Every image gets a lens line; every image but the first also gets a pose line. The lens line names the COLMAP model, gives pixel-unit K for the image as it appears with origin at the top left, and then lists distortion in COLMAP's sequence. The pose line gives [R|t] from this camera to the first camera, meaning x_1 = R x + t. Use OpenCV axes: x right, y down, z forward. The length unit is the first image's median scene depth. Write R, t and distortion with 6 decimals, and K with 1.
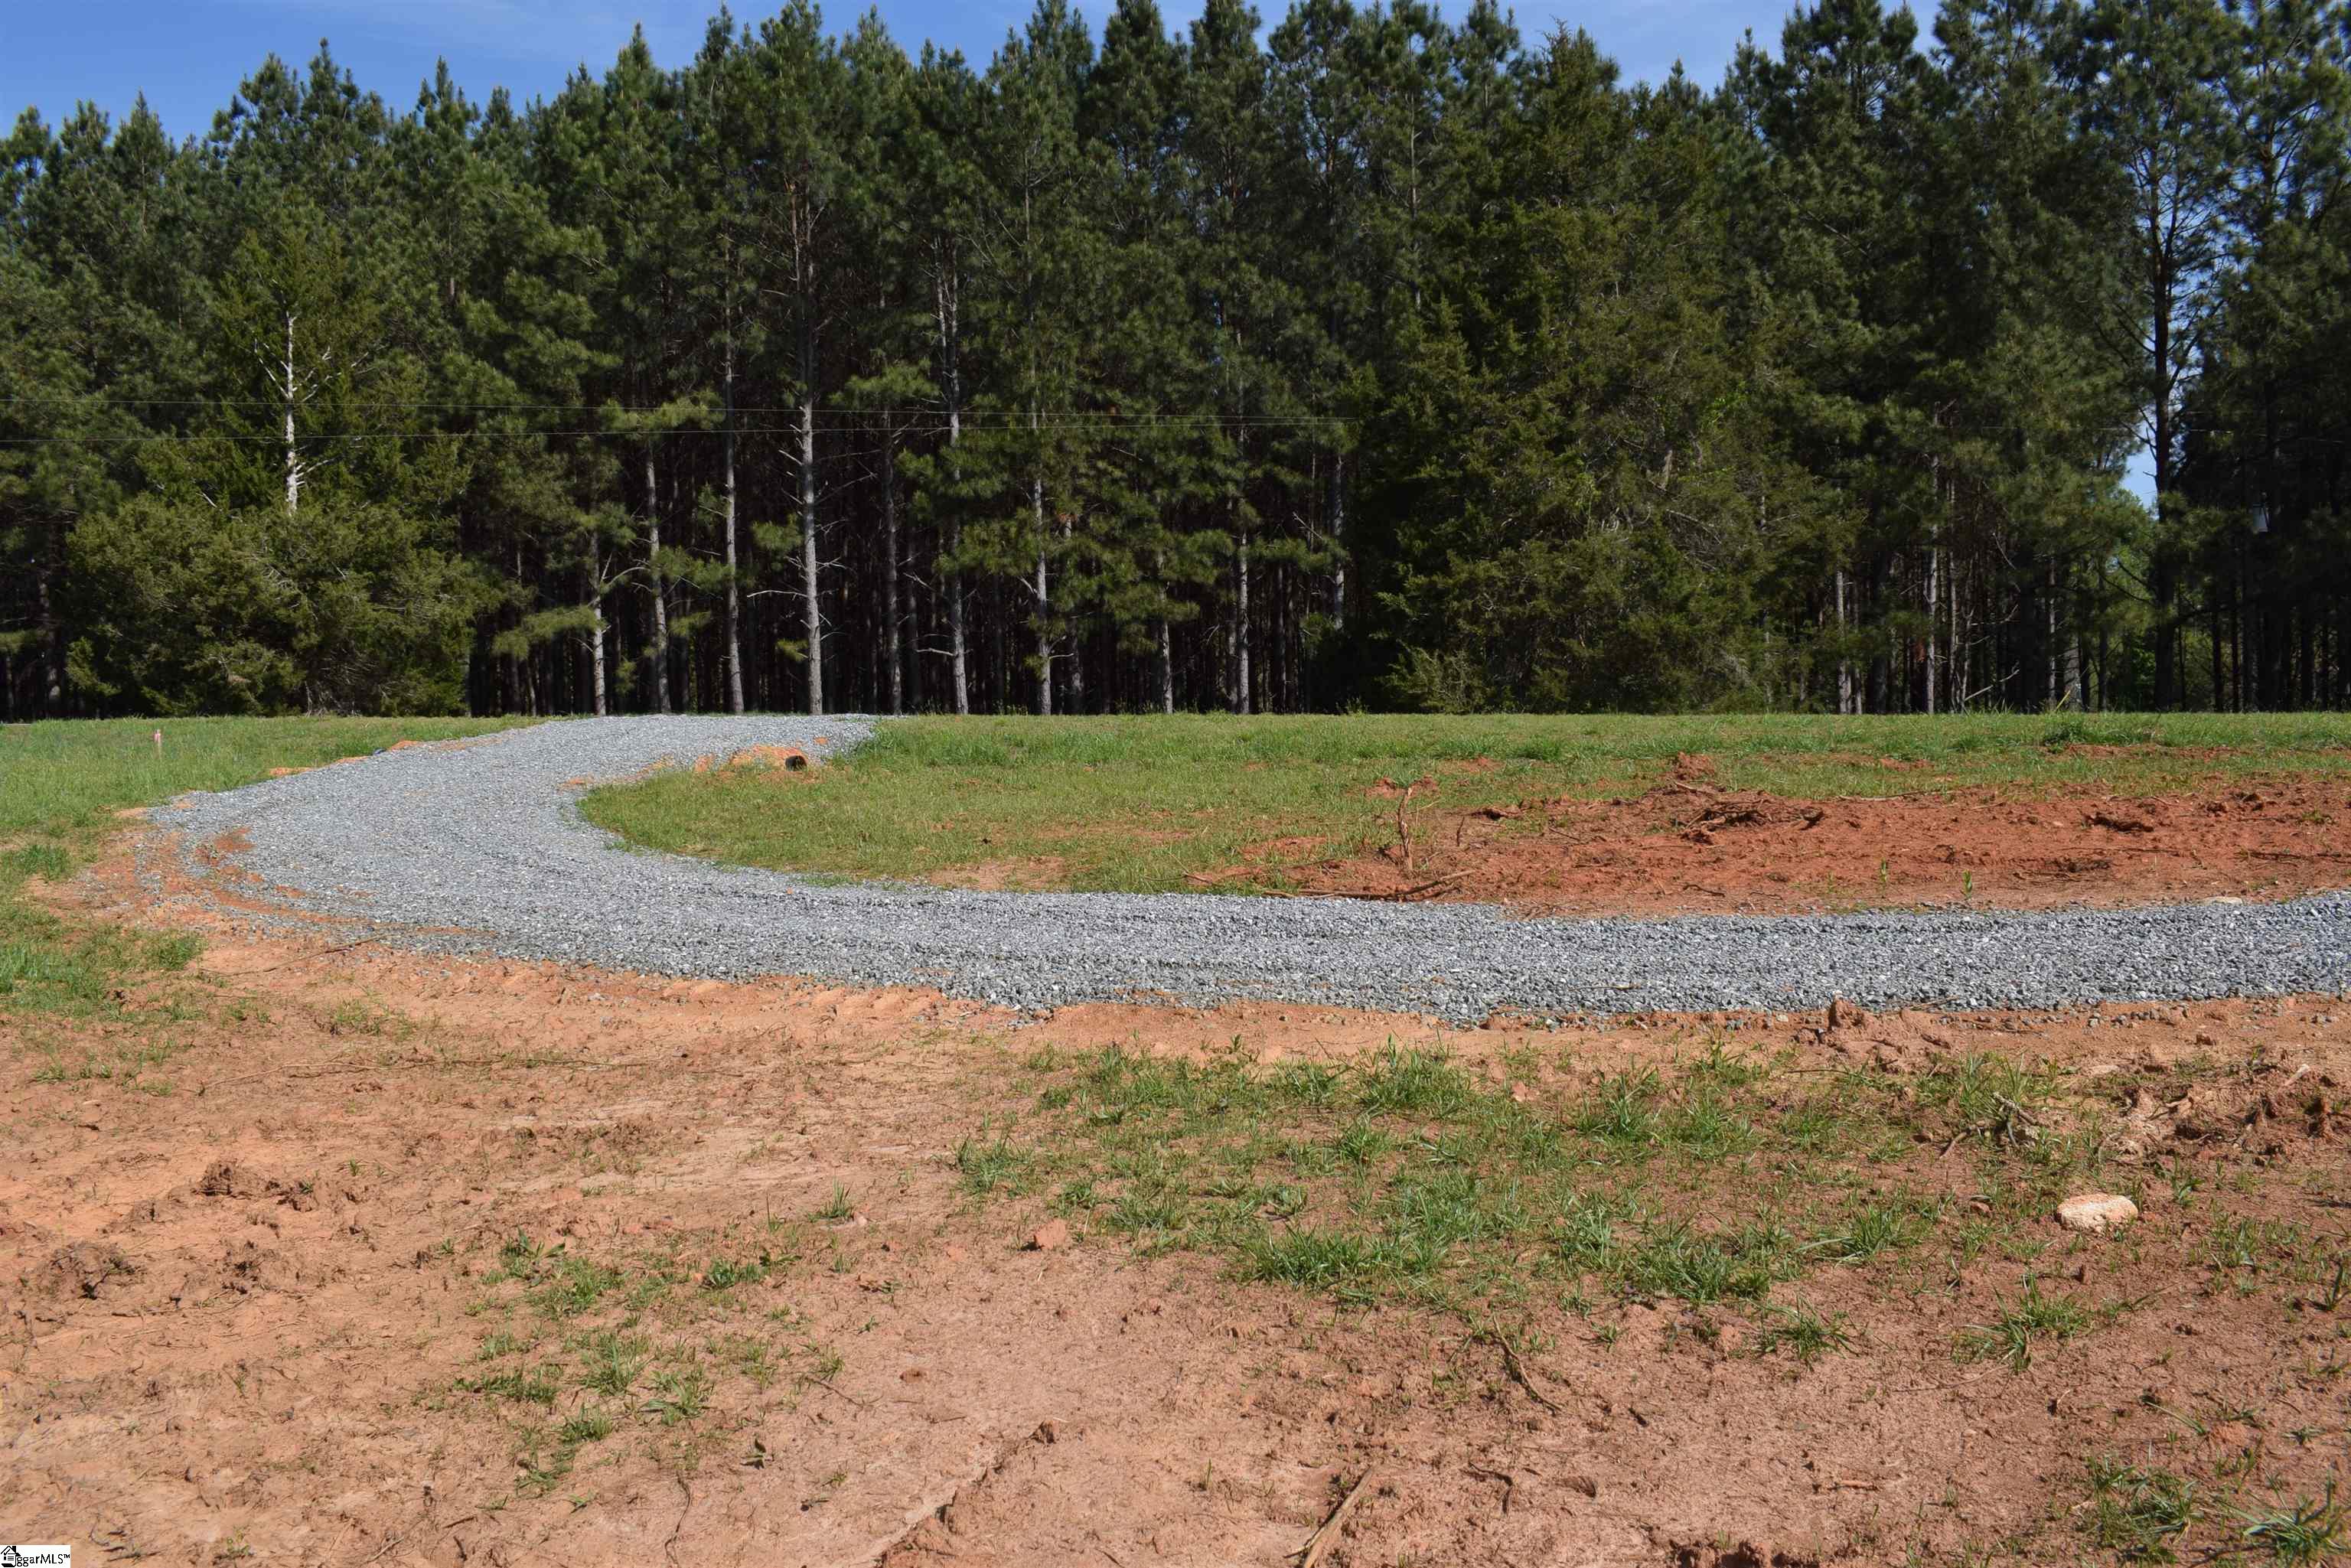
lens RADIAL K [[2055.7, 0, 1150.9], [0, 2055.7, 776.0], [0, 0, 1]] dist [-0.101510, 0.031767]
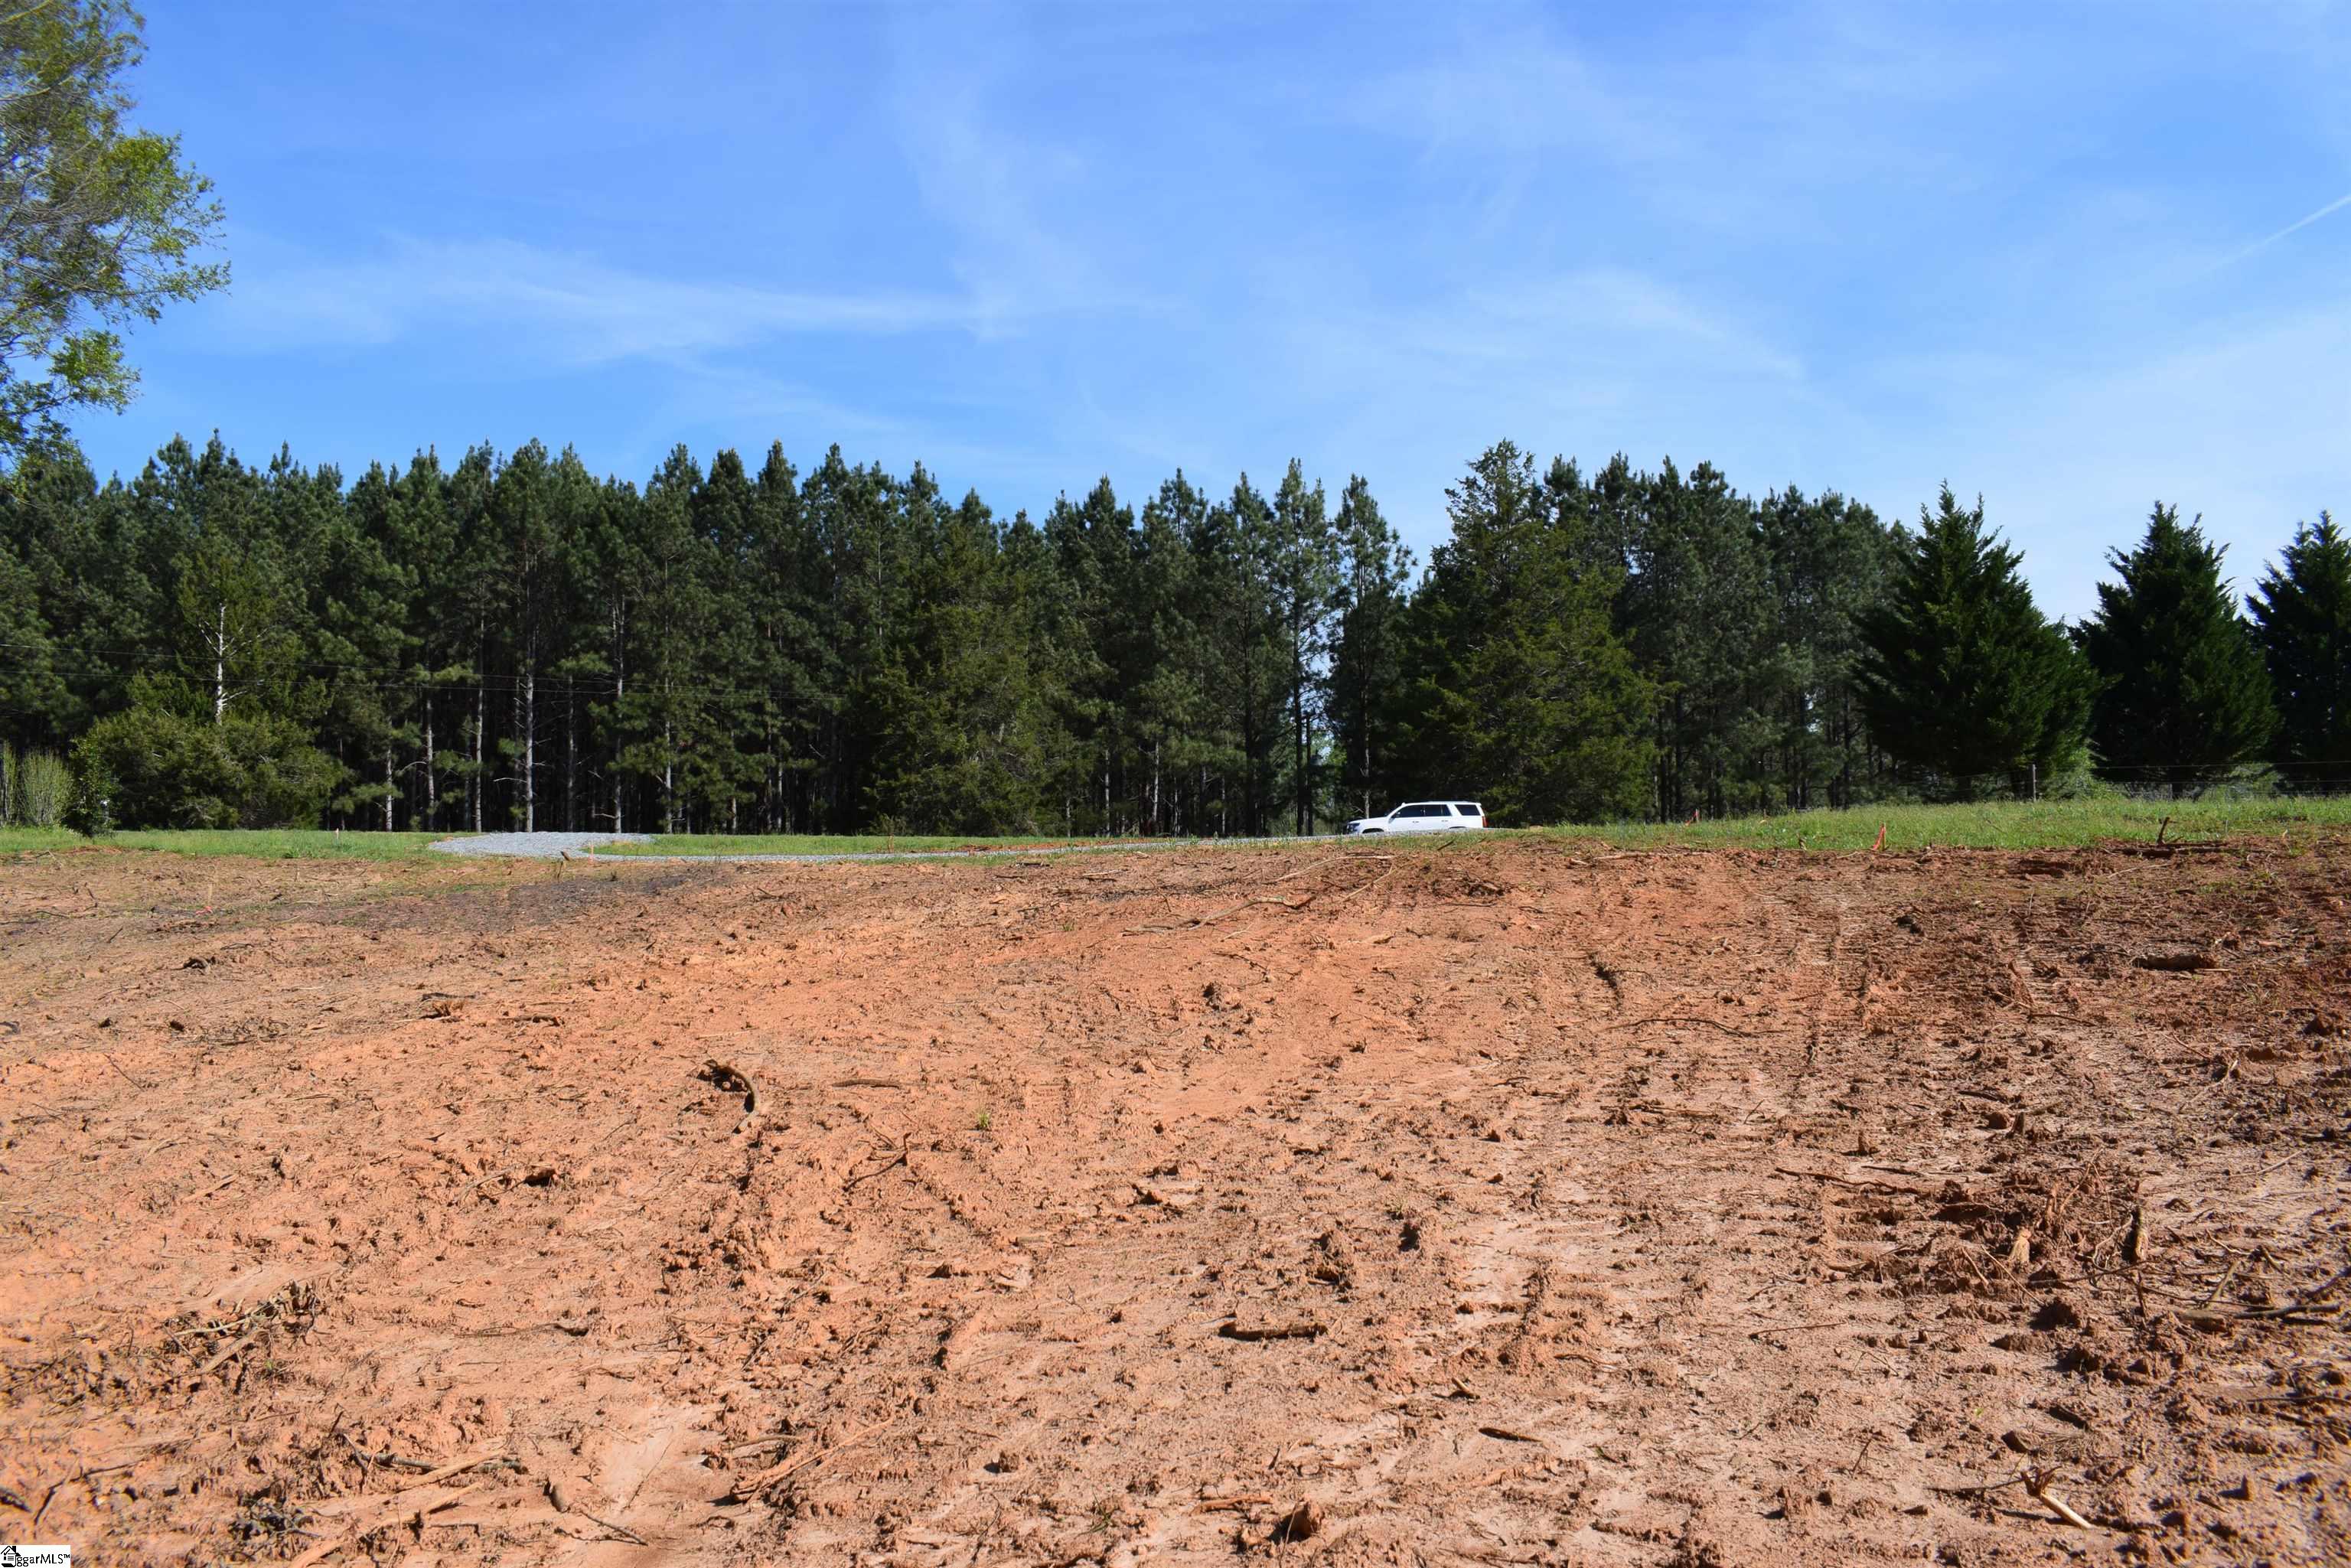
lens RADIAL K [[1855.7, 0, 1161.9], [0, 1855.7, 793.4], [0, 0, 1]] dist [-0.098683, 0.018351]
pose [[0.955635, 0.028765, 0.293146, -0.112351], [-0.001307, 0.995625, -0.093433, 0.068873], [-0.294551, 0.088905, 0.951491, -0.659009]]
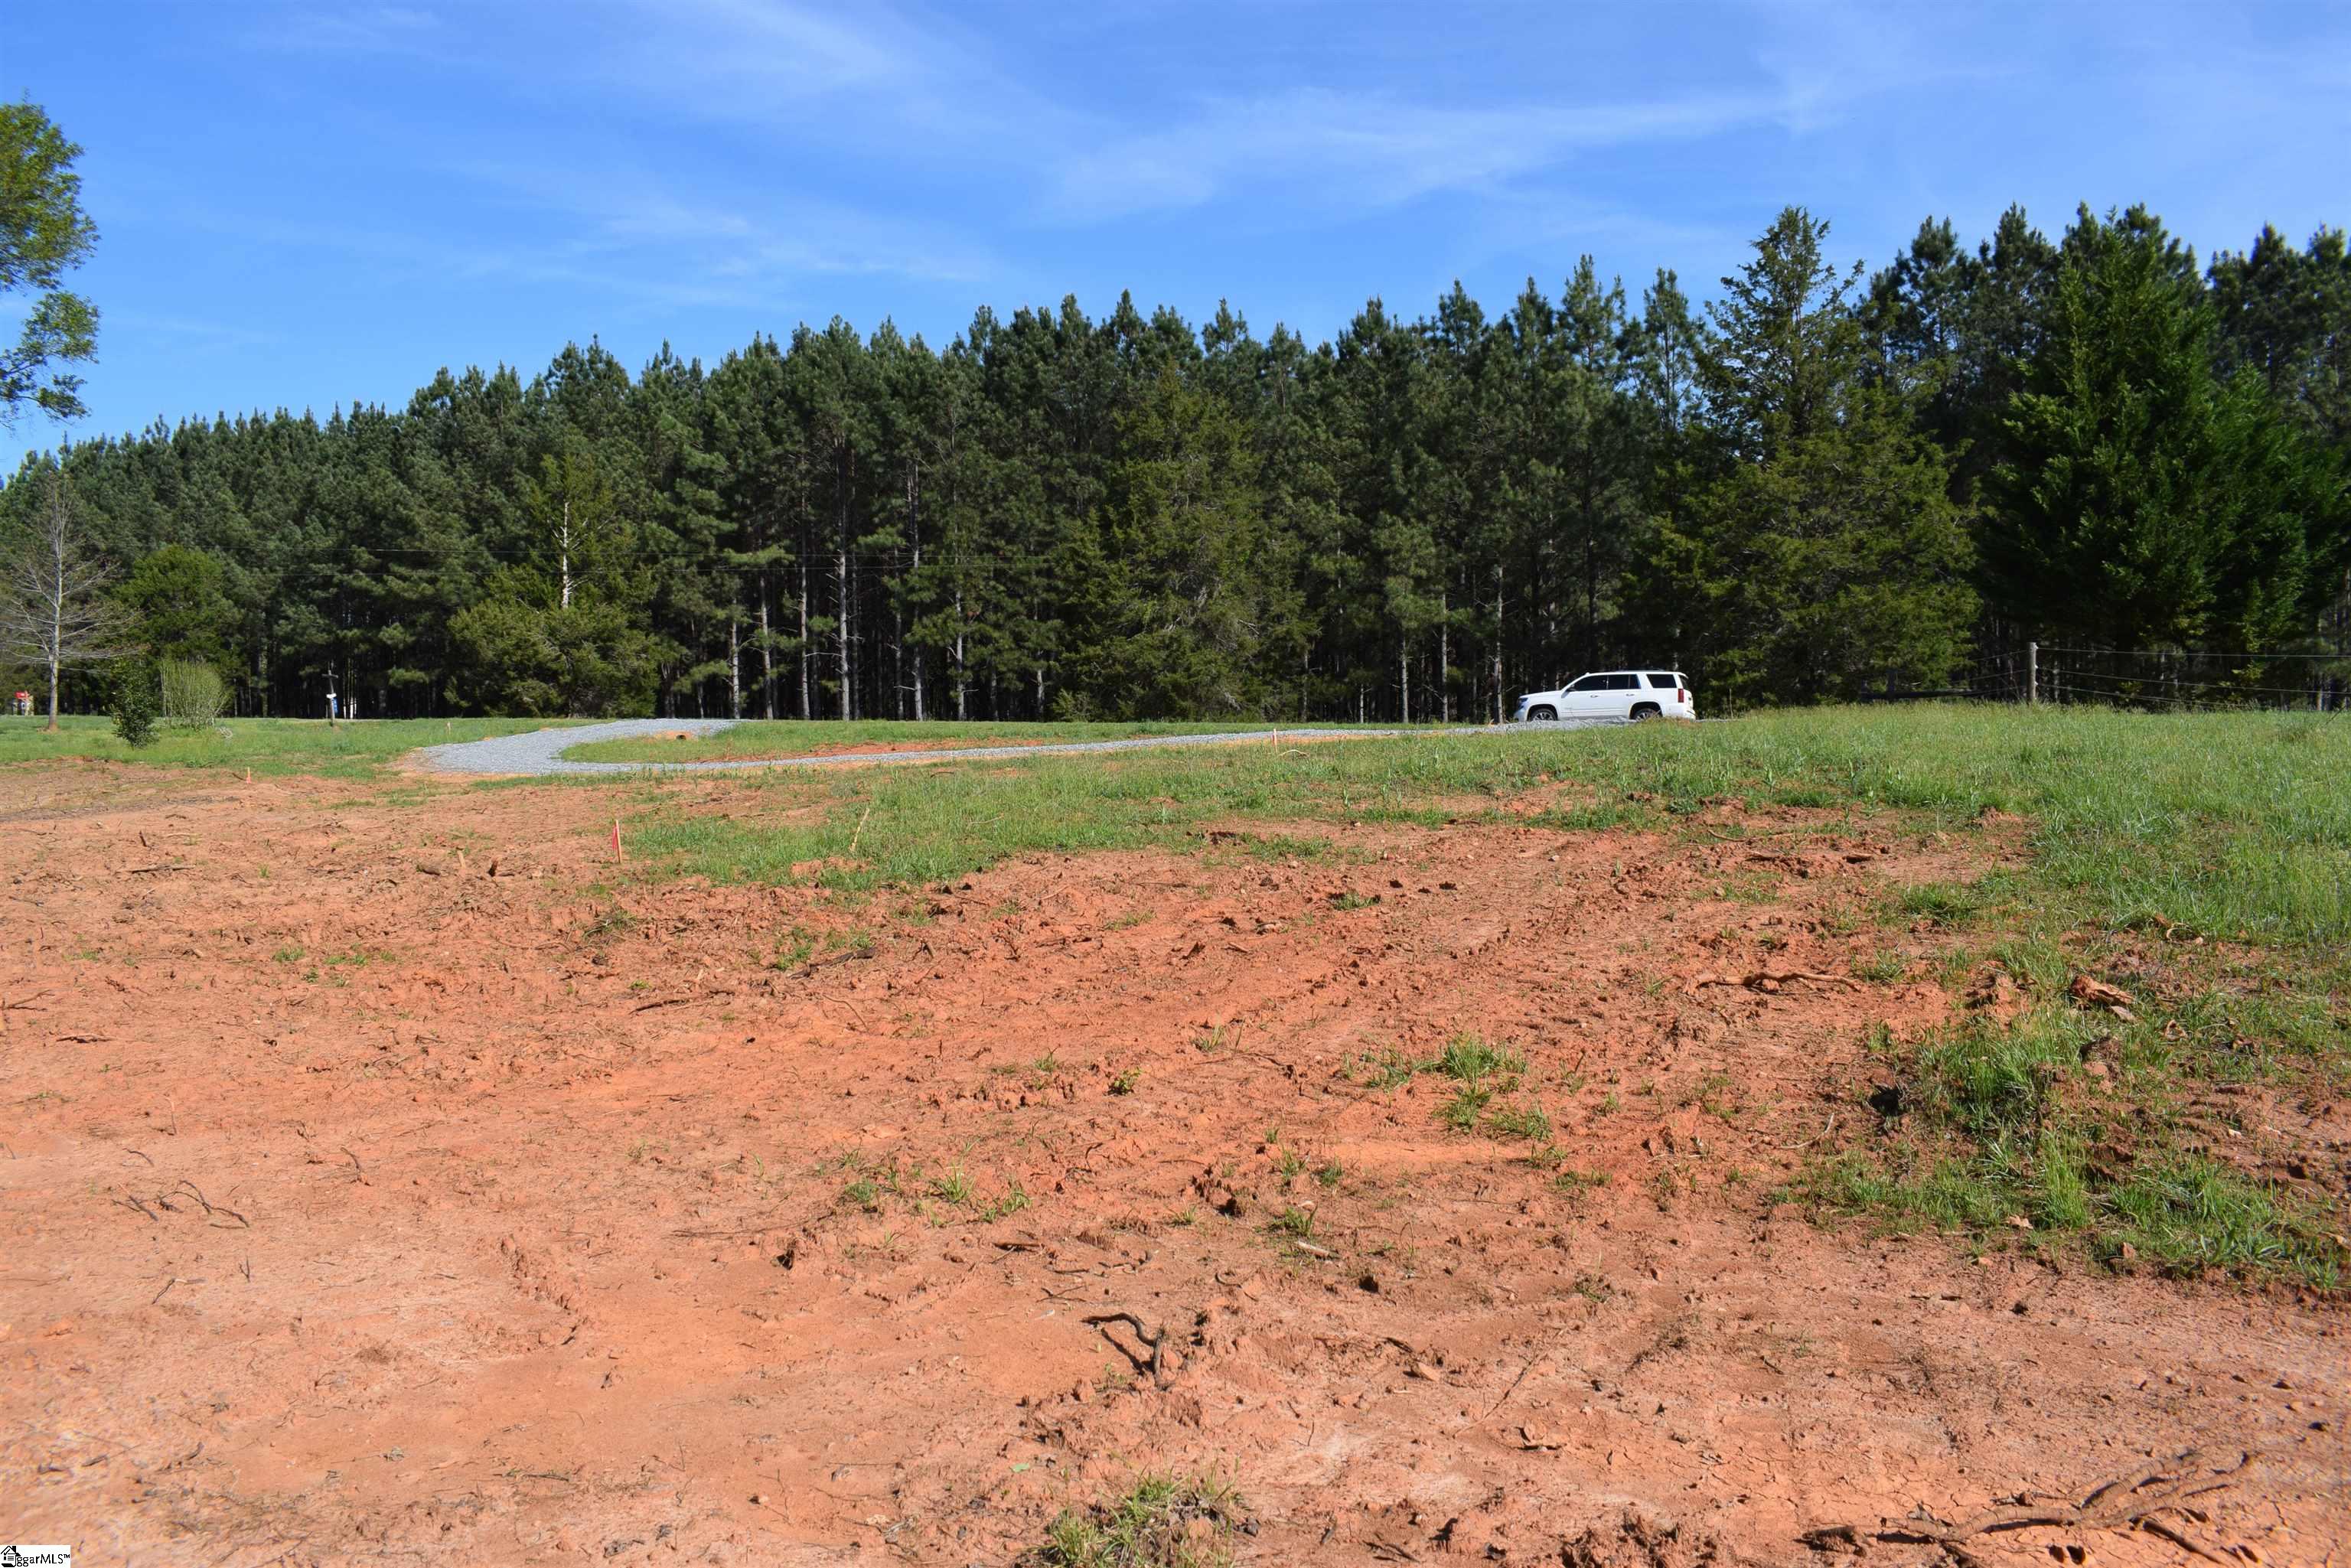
lens RADIAL K [[1855.7, 0, 1170.3], [0, 1855.7, 780.0], [0, 0, 1]] dist [-0.098683, 0.018351]
pose [[0.986716, 0.016472, -0.161615, 0.390377], [-0.017195, 0.999847, -0.003072, 0.021047], [0.161539, 0.005811, 0.986849, -0.559094]]
